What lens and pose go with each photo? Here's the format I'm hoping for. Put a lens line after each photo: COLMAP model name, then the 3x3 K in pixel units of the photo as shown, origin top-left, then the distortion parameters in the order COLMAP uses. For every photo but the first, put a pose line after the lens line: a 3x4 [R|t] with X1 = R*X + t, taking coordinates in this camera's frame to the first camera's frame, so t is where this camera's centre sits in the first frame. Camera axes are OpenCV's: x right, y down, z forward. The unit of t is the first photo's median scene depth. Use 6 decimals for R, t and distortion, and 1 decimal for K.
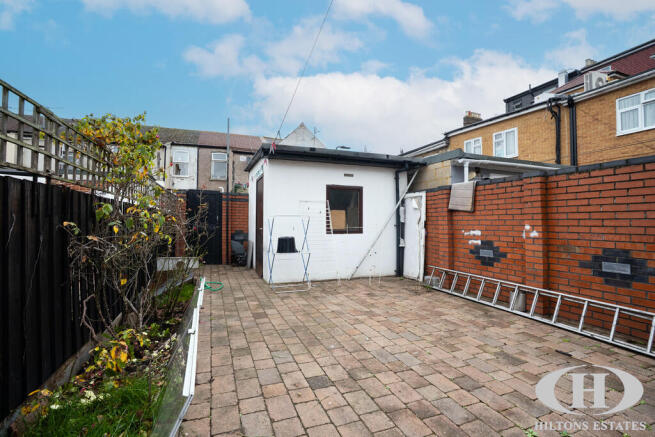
lens RADIAL K [[306.7, 0, 327.7], [0, 306.7, 218.9], [0, 0, 1]] dist [-0.024775, 0.000096]
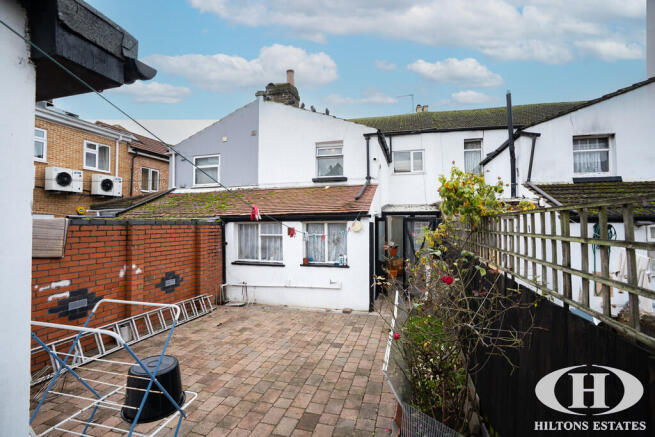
lens RADIAL K [[306.7, 0, 328.1], [0, 306.7, 218.0], [0, 0, 1]] dist [-0.024775, 0.000096]
pose [[-0.806672, 0.012374, 0.590869, -0.712304], [-0.006106, 0.999553, -0.029269, -0.141867], [-0.590967, -0.027219, -0.806236, 1.627342]]
